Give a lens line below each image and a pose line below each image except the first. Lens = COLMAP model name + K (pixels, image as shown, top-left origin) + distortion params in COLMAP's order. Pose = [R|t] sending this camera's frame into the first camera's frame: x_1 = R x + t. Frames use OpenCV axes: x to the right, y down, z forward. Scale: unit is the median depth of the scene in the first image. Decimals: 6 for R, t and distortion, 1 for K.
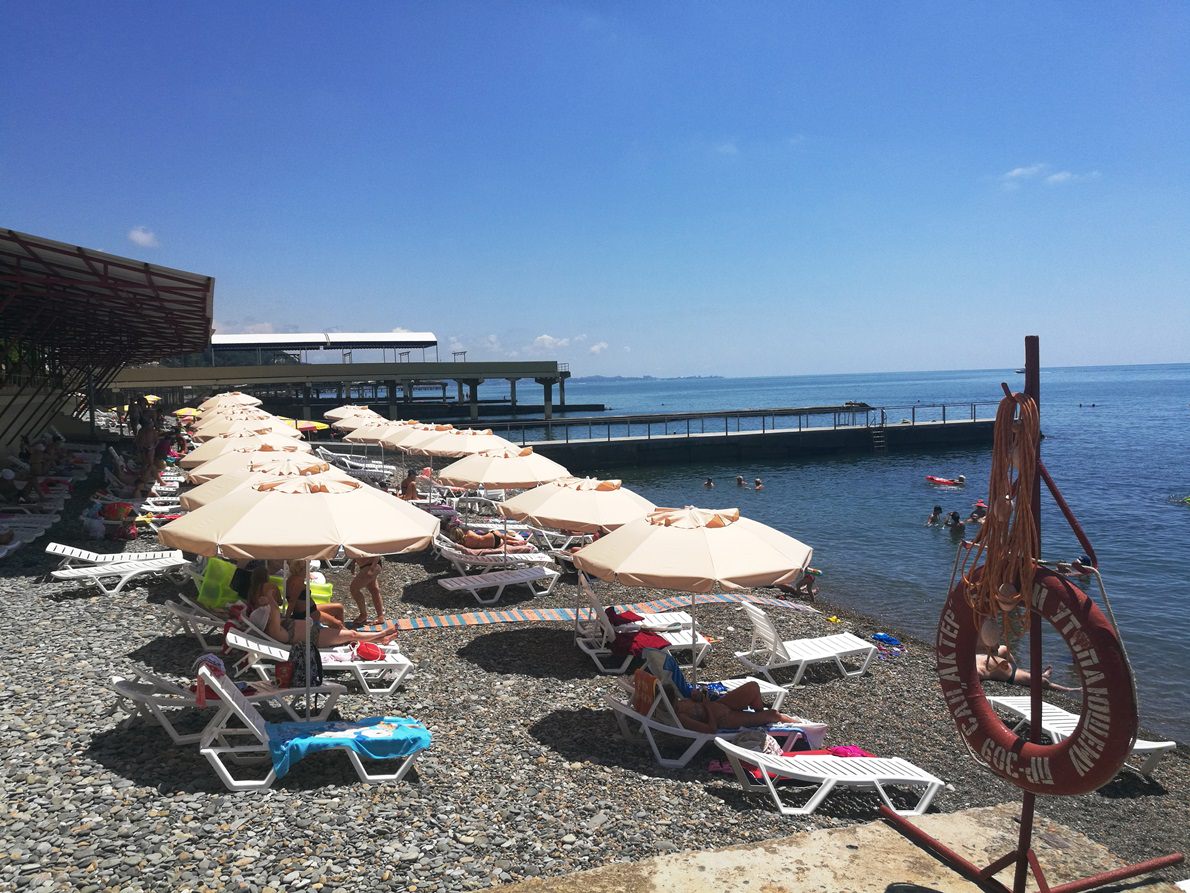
lens RADIAL K [[929.2, 0, 596.6], [0, 929.2, 443.0], [0, 0, 1]] dist [-0.005968, -0.005722]
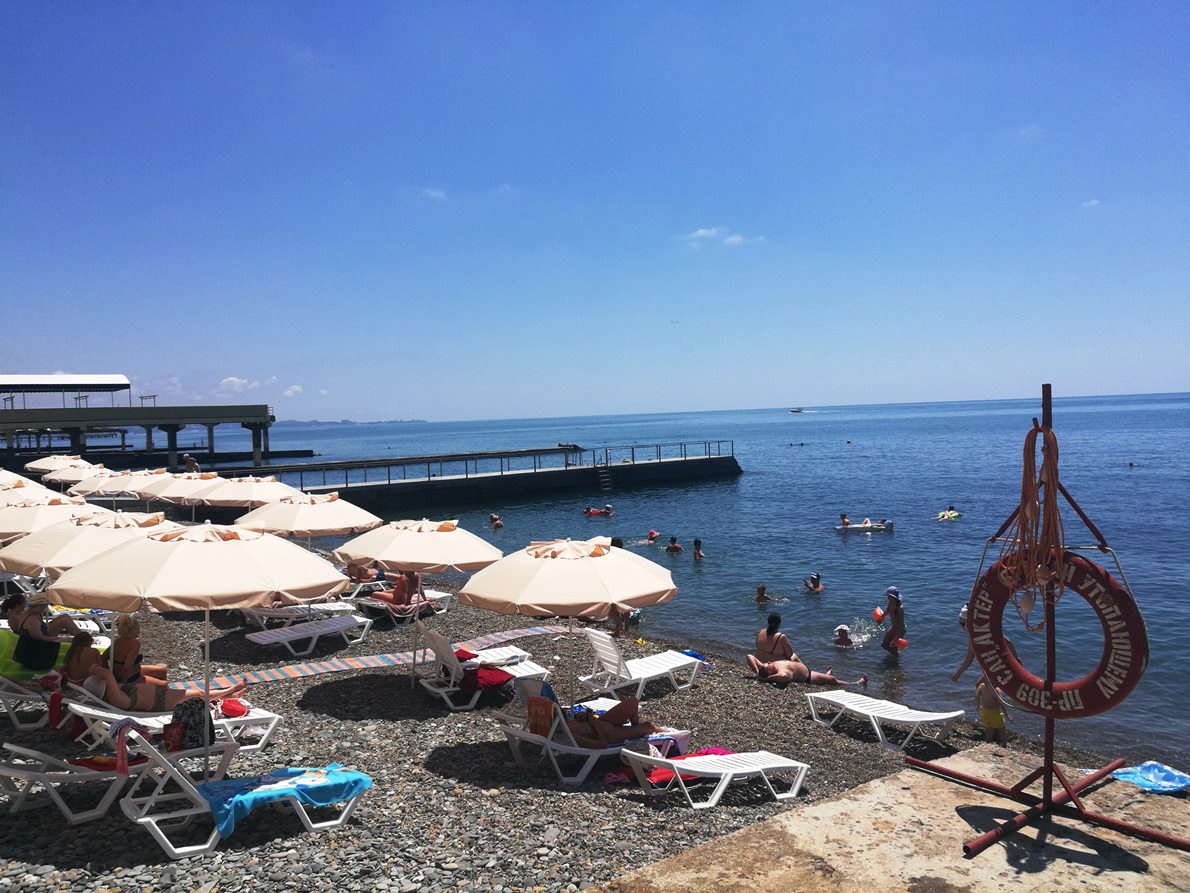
lens RADIAL K [[929.2, 0, 595.6], [0, 929.2, 452.4], [0, 0, 1]] dist [-0.005968, -0.005722]
pose [[0.951672, -0.018292, 0.306572, -0.179858], [0.029538, 0.999049, -0.032081, 0.003448], [-0.305693, 0.039586, 0.951307, -0.029799]]
